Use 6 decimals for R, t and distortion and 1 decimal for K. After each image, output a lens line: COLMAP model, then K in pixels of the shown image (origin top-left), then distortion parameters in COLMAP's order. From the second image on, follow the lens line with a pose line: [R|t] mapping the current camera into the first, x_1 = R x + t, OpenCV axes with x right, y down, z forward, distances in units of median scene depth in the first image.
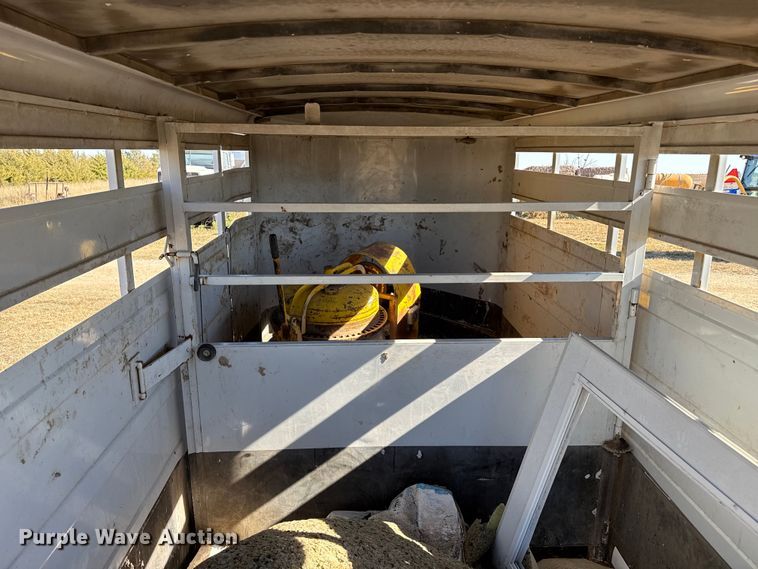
lens RADIAL K [[538.2, 0, 378.1], [0, 538.2, 280.9], [0, 0, 1]] dist [0.028903, -0.026943]
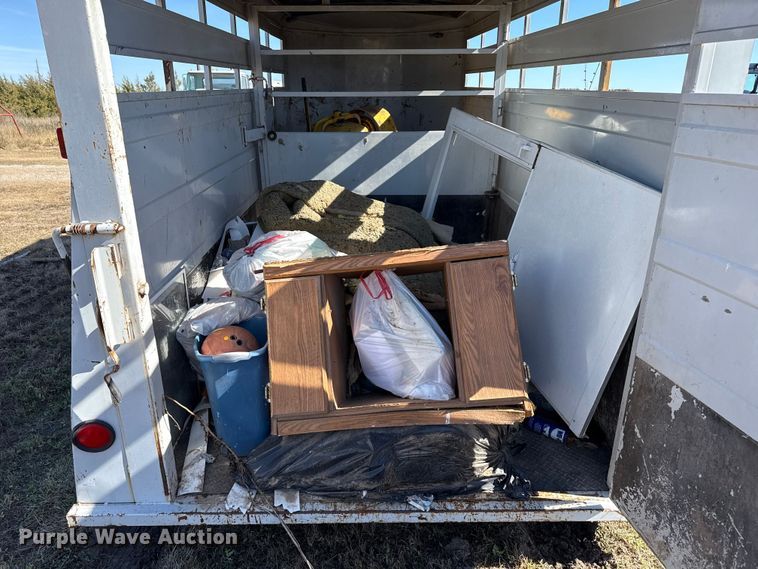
lens RADIAL K [[538.2, 0, 371.9], [0, 538.2, 295.1], [0, 0, 1]] dist [0.028903, -0.026943]
pose [[0.999175, 0.005801, -0.040189, 0.111387], [-0.000352, 0.990943, 0.134286, 0.417846], [0.040604, -0.134161, 0.990127, -0.916883]]
